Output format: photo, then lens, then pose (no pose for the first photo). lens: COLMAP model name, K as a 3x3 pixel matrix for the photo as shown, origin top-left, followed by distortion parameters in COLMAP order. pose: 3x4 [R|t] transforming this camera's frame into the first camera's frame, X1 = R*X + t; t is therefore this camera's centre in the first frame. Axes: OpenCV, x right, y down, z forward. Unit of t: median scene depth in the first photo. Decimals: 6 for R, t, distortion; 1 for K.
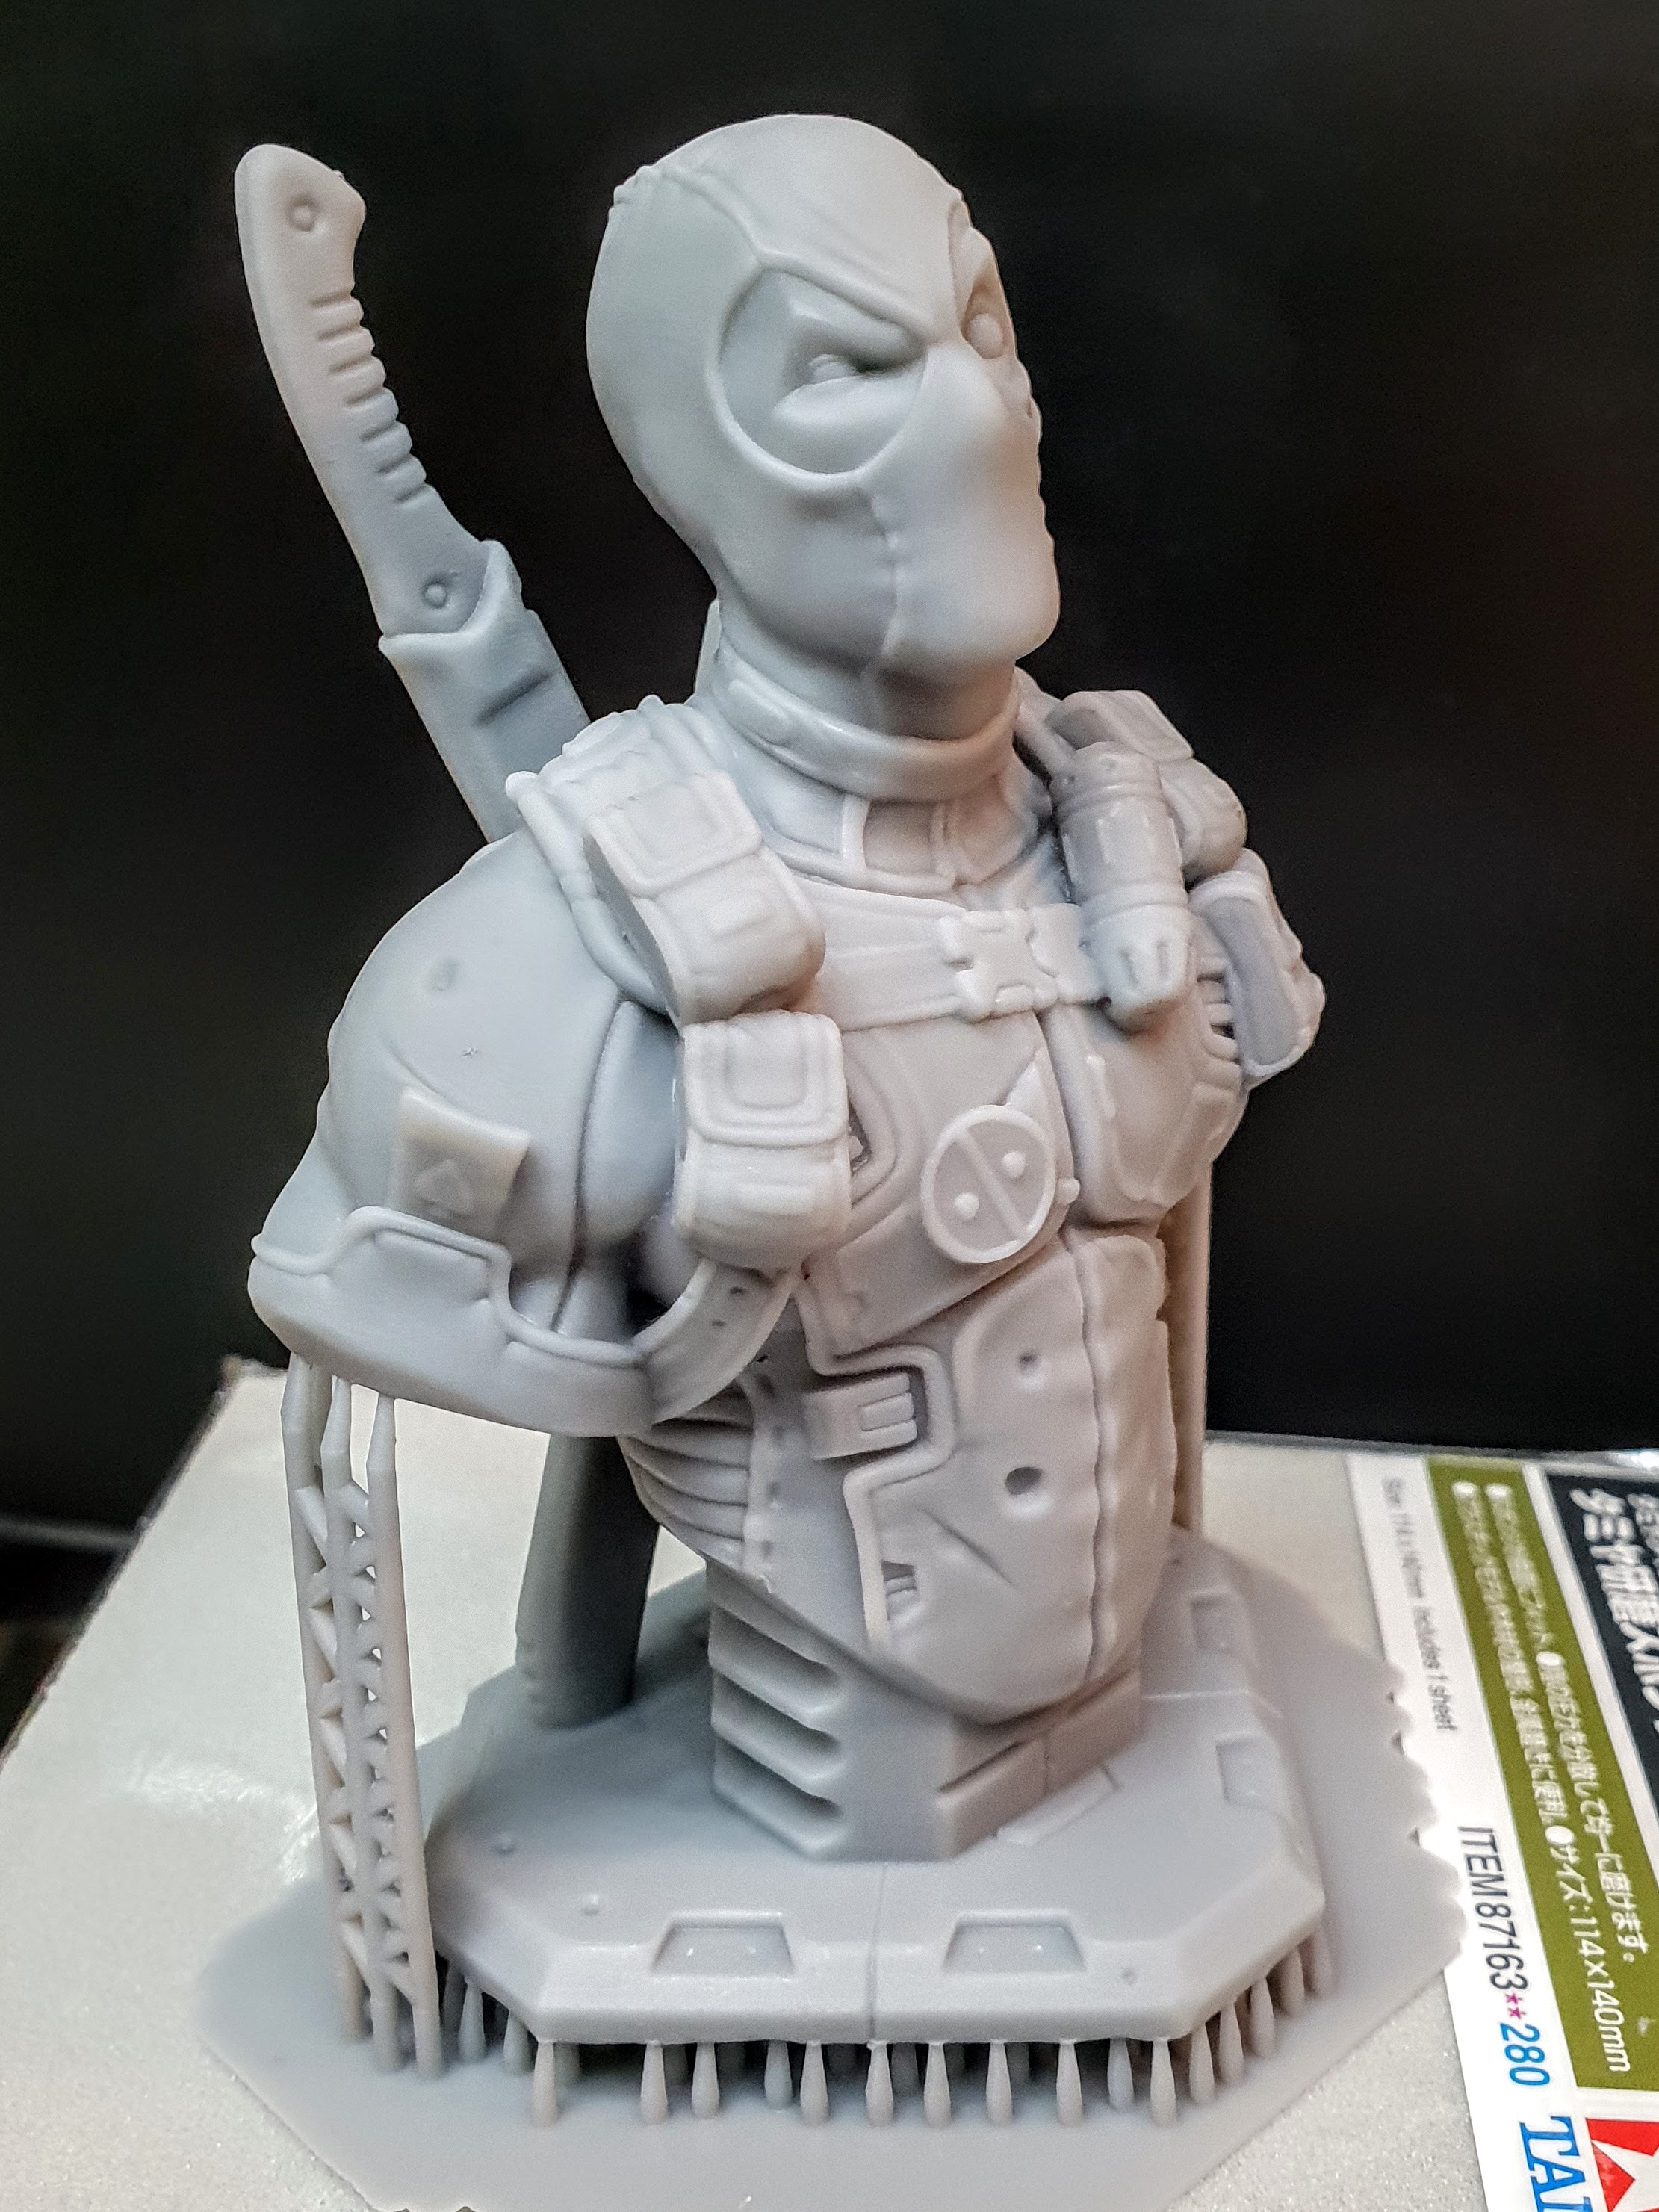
lens RADIAL K [[1674.4, 0, 829.1], [0, 1674.4, 1124.9], [0, 0, 1]] dist [0.007728, -0.045158]
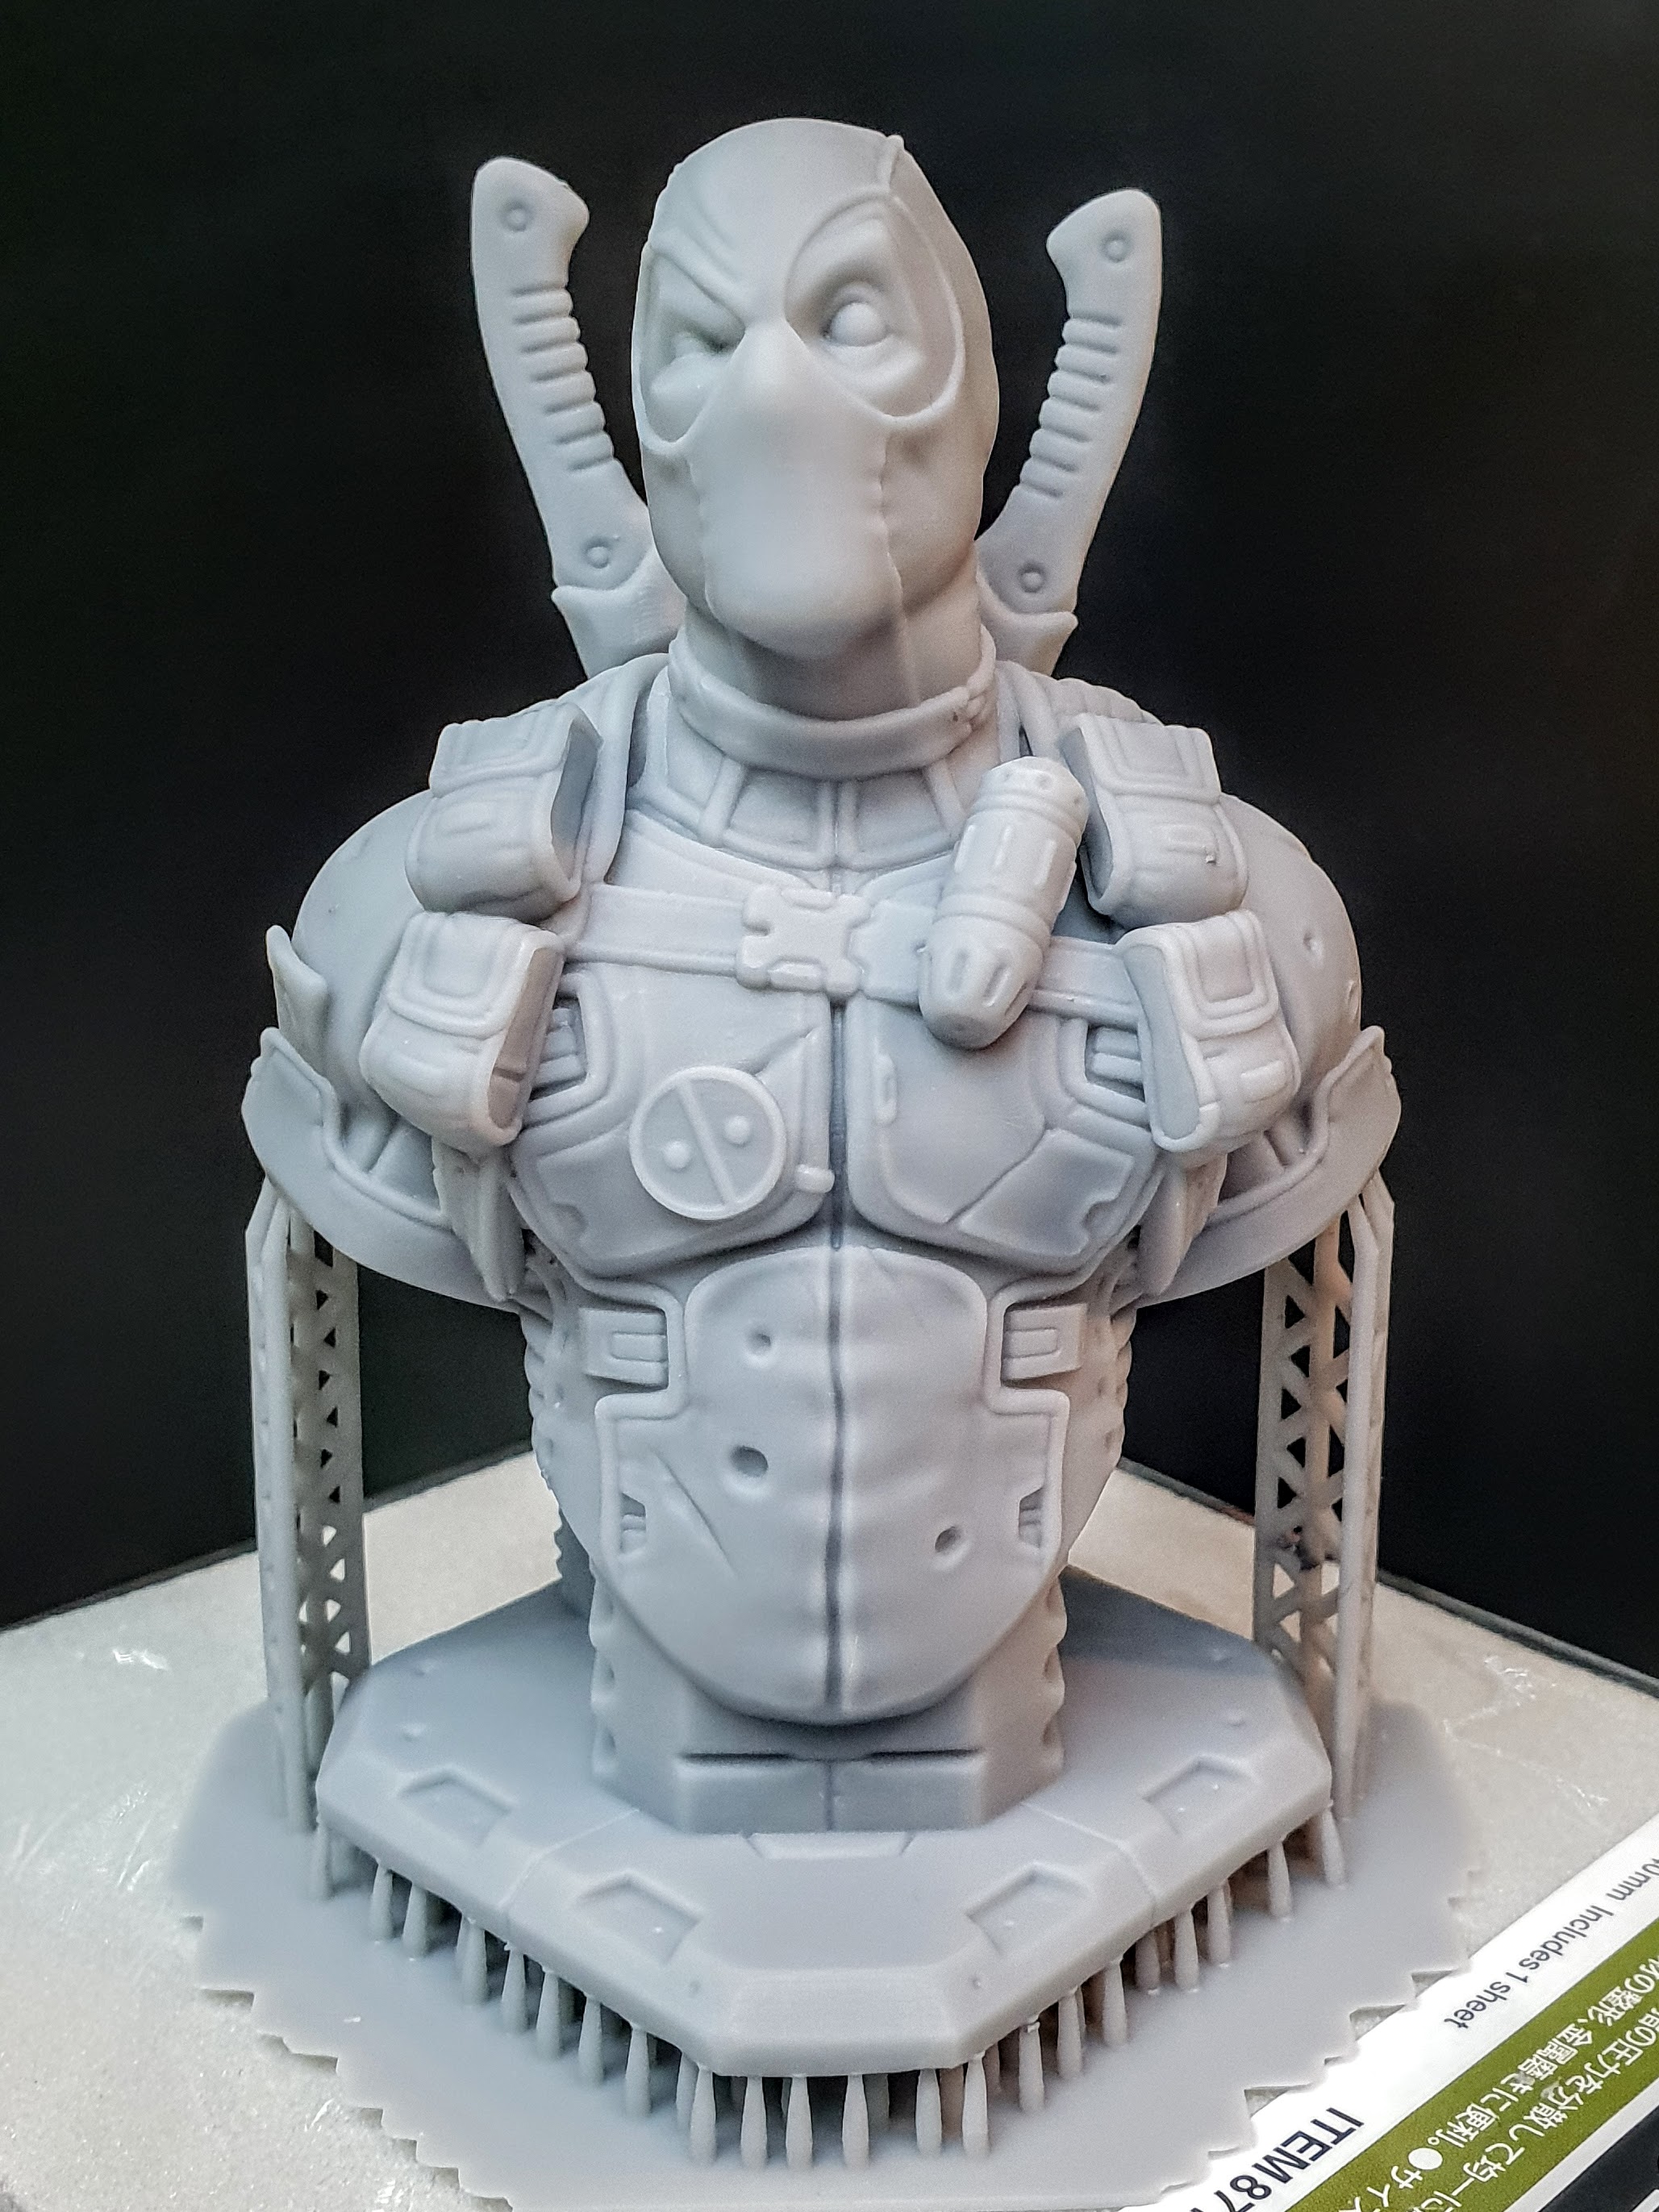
lens RADIAL K [[1686.9, 0, 829.5], [0, 1686.9, 1106.0], [0, 0, 1]] dist [-0.005206, -0.005249]
pose [[0.863674, 0.241843, -0.442243, 0.558787], [-0.264797, 0.964251, 0.010173, -0.013475], [0.428893, 0.108319, 0.896838, 0.102238]]
